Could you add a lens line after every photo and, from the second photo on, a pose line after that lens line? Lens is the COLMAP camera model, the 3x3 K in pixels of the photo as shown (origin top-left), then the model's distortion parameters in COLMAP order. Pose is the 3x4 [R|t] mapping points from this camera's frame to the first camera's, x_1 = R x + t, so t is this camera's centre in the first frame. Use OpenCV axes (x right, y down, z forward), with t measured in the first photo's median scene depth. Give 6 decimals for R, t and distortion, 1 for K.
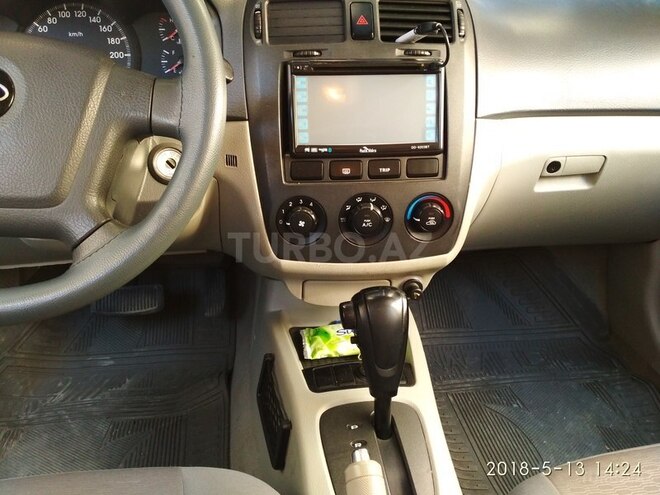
lens RADIAL K [[594.3, 0, 330.0], [0, 594.3, 247.5], [0, 0, 1]] dist [0.150235, -0.322265]
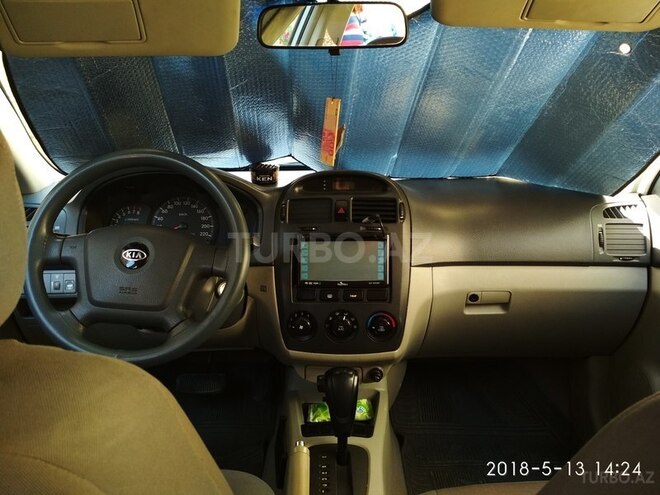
lens RADIAL K [[594.3, 0, 330.0], [0, 594.3, 247.5], [0, 0, 1]] dist [0.150235, -0.322265]
pose [[0.988321, 0.012137, -0.151905, 0.275605], [-0.043449, 0.977890, -0.204557, 0.076916], [0.146064, 0.208768, 0.966996, -0.621218]]
